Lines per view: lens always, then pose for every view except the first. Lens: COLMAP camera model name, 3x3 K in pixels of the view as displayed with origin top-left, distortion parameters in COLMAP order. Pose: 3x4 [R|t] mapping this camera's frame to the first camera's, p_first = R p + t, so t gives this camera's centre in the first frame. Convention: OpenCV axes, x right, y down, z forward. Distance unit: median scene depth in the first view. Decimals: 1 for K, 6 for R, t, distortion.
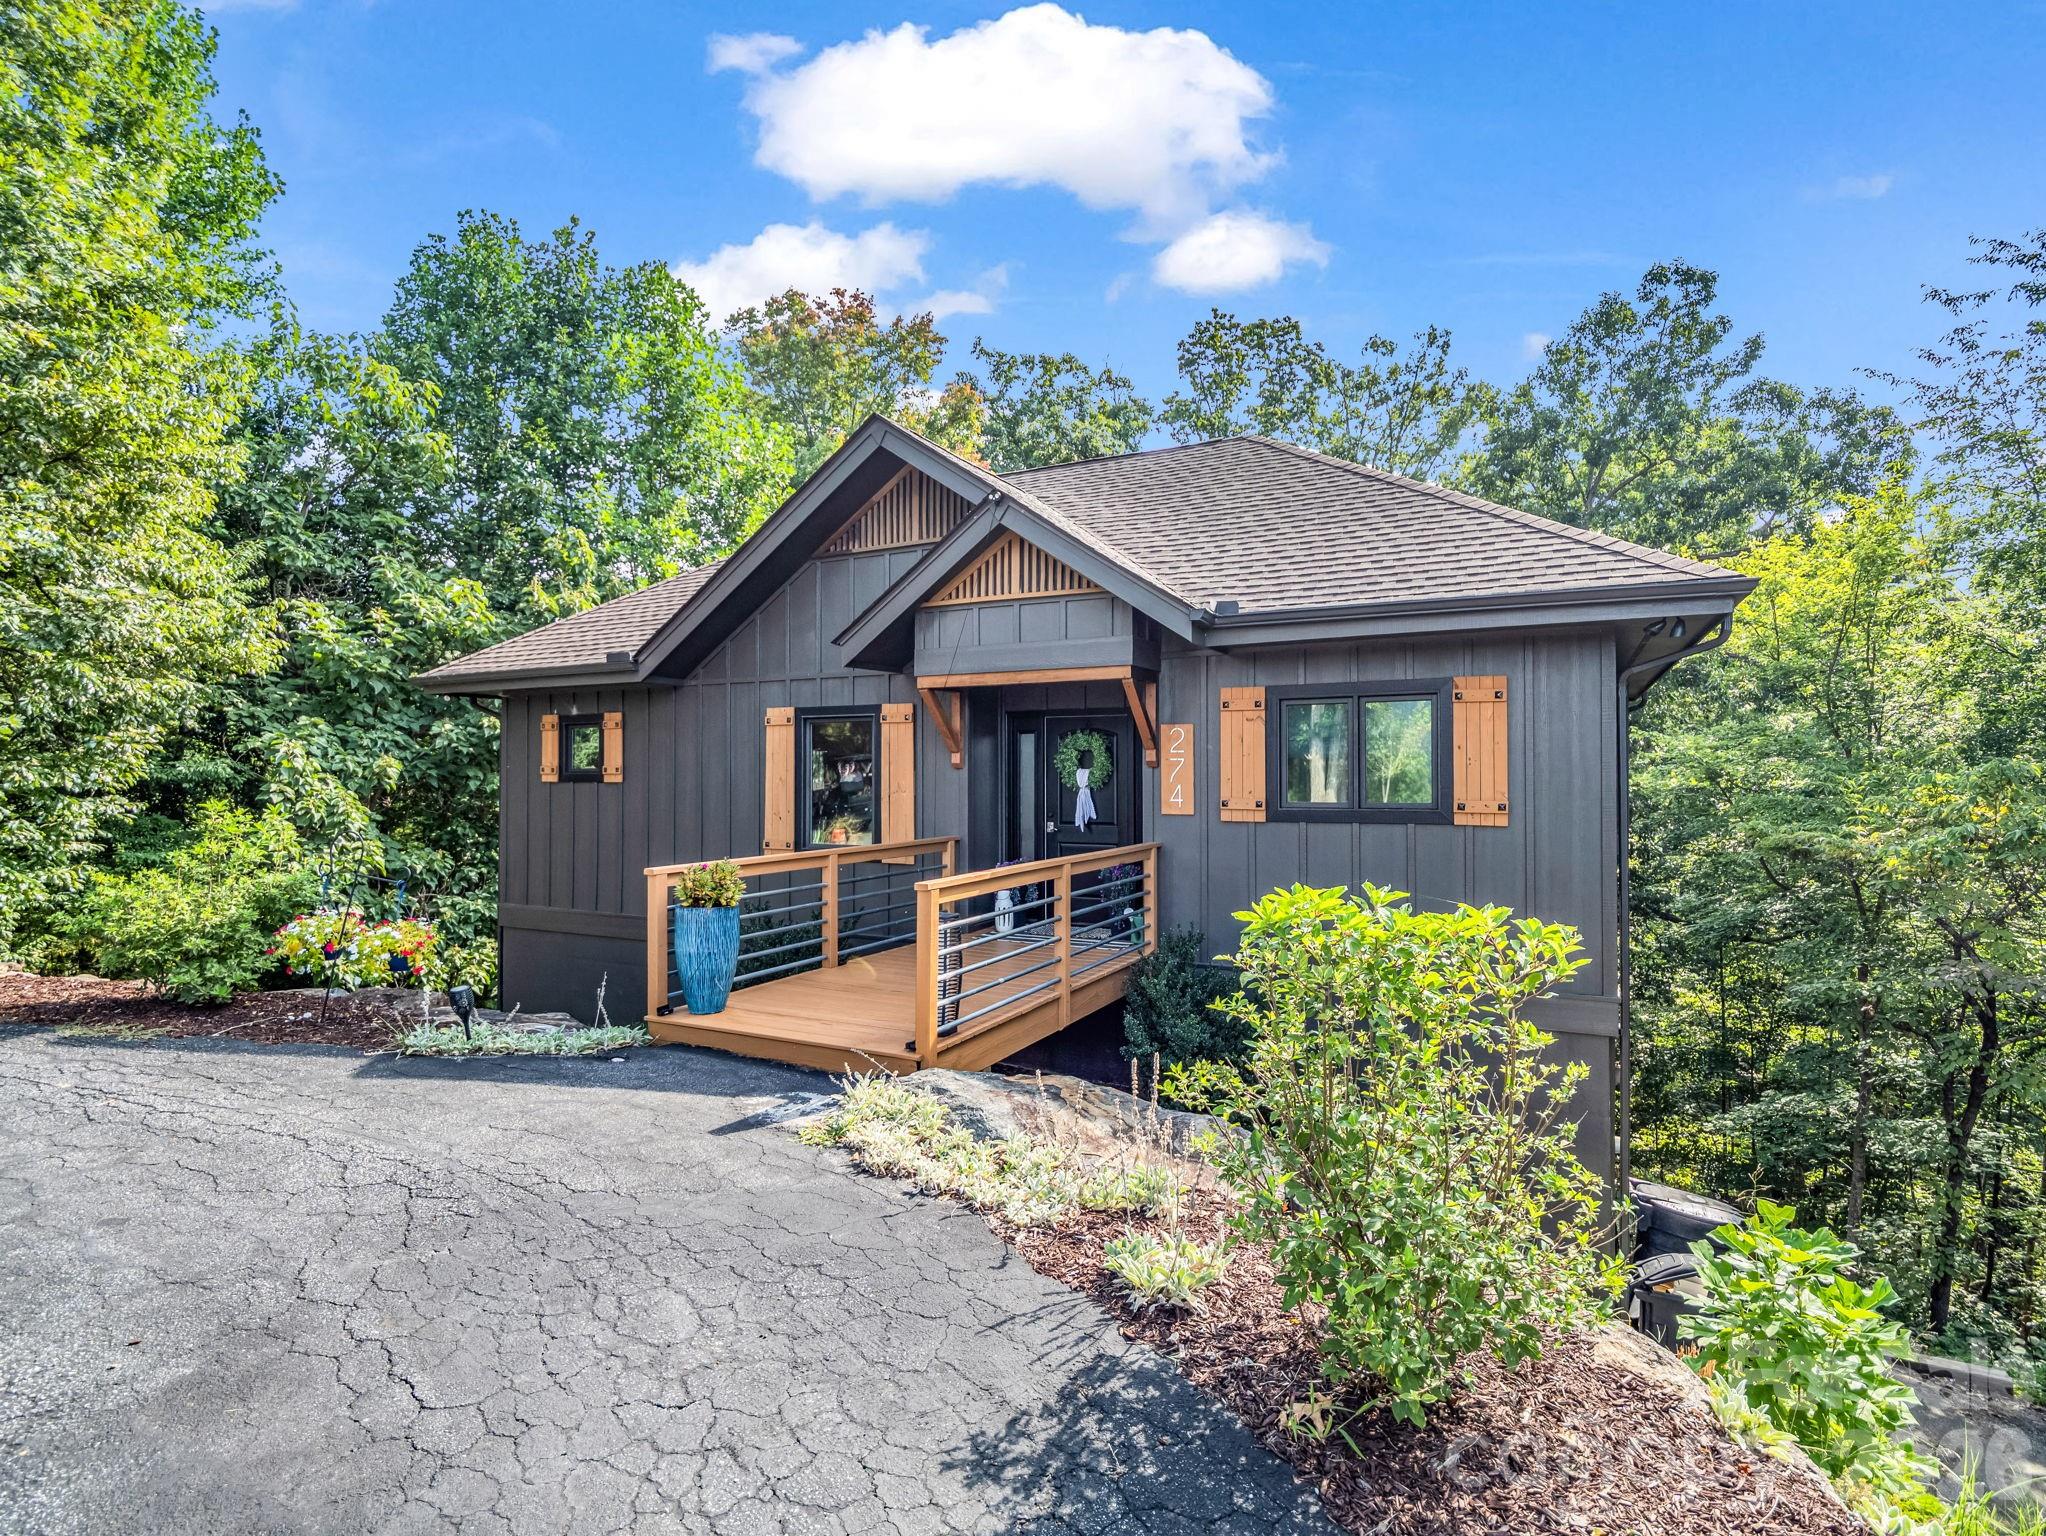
lens RADIAL K [[1018.6, 0, 1023.0], [0, 1018.6, 768.0], [0, 0, 1]] dist [-0.015388, -0.001909]
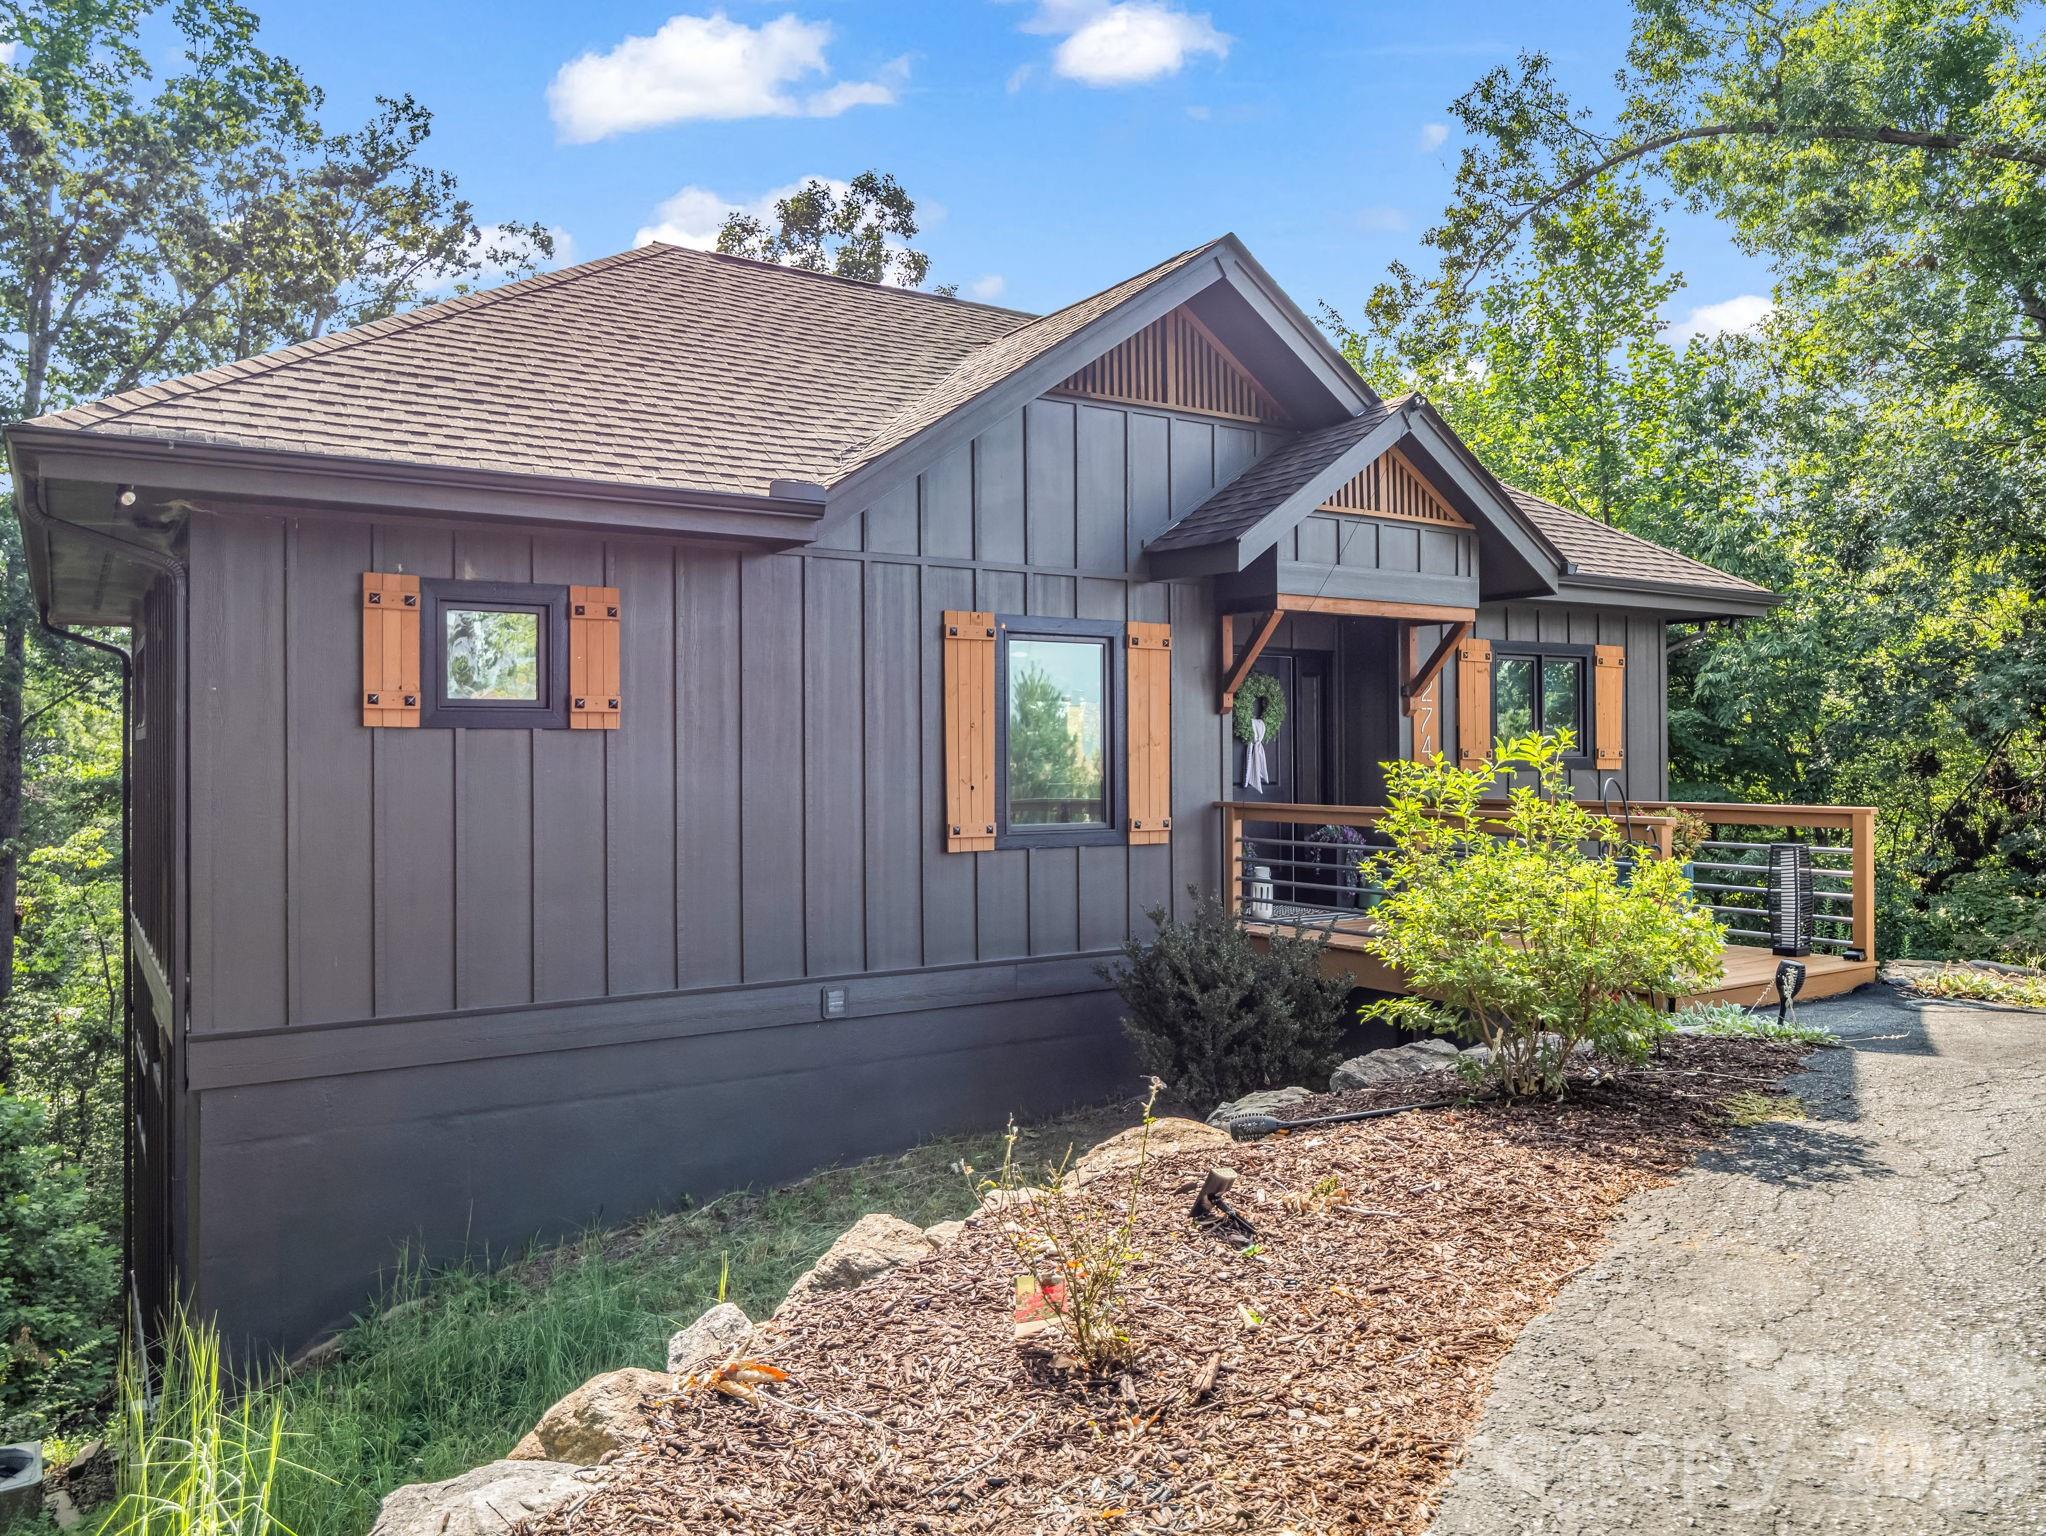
lens RADIAL K [[1505.7, 0, 1034.2], [0, 1505.7, 765.9], [0, 0, 1]] dist [0.002325, -0.000848]
pose [[0.487144, -0.004882, 0.873308, -0.640580], [-0.001283, 0.999979, 0.006306, 0.018272], [-0.873321, -0.004192, 0.487127, 0.317608]]
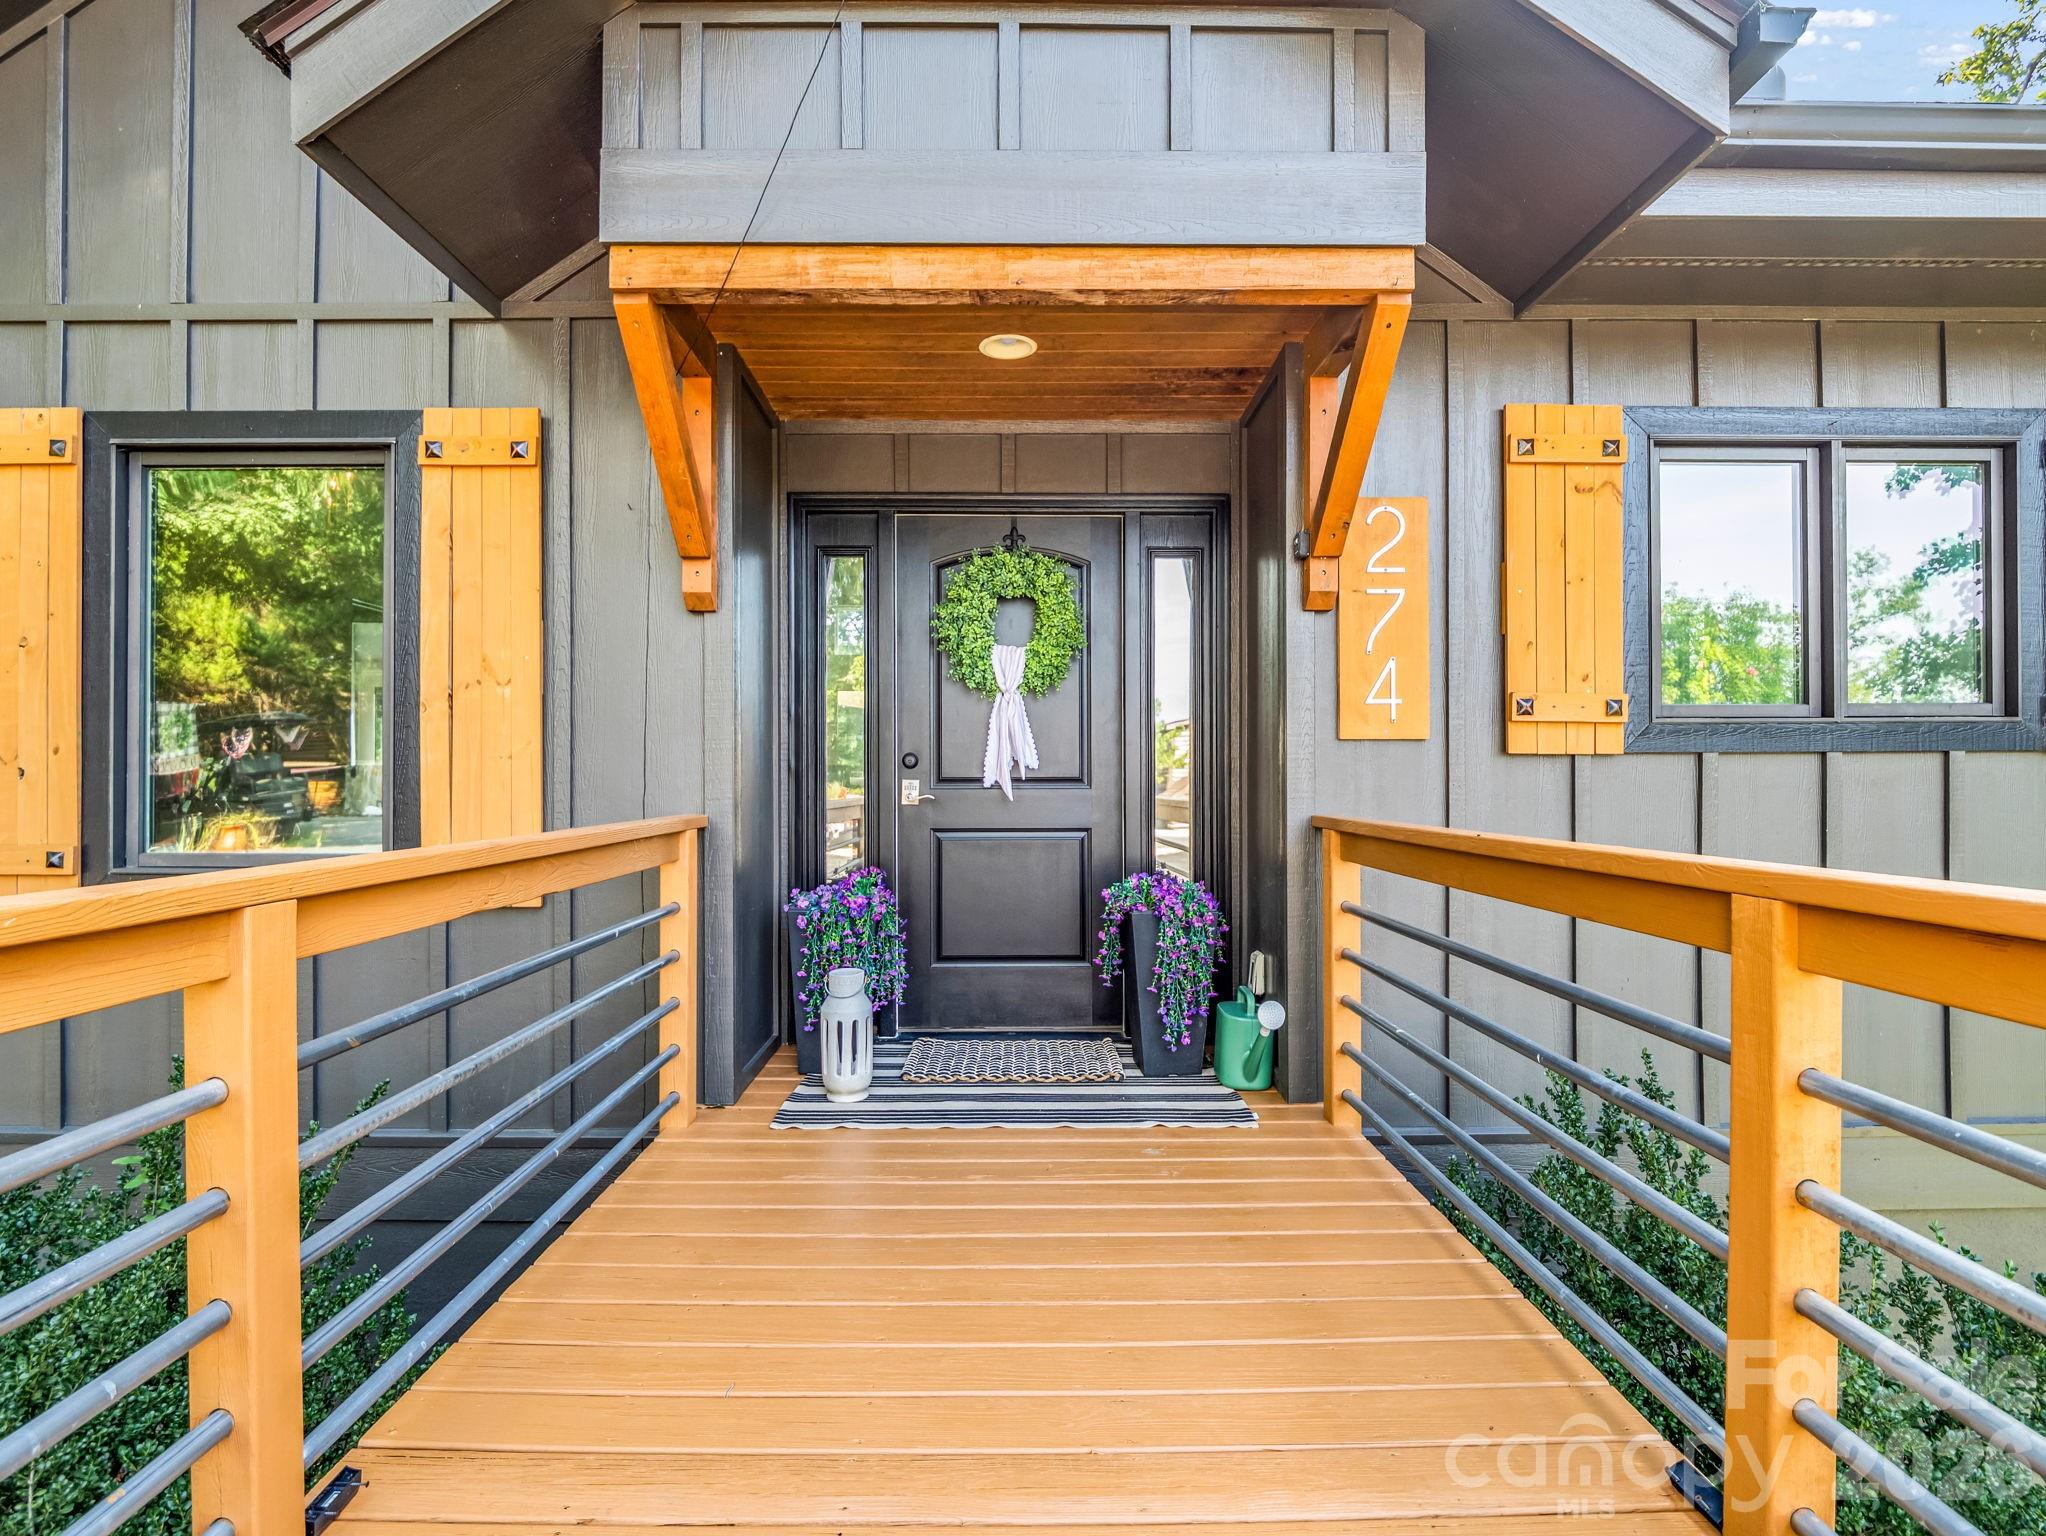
lens RADIAL K [[1006.4, 0, 1023.5], [0, 1006.4, 772.0], [0, 0, 1]] dist [-0.021944, -0.000388]
pose [[0.879186, 0.005404, 0.476449, -0.071094], [-0.005924, 0.999982, -0.000410, 0.029662], [-0.476443, -0.002462, 0.879202, 0.371946]]
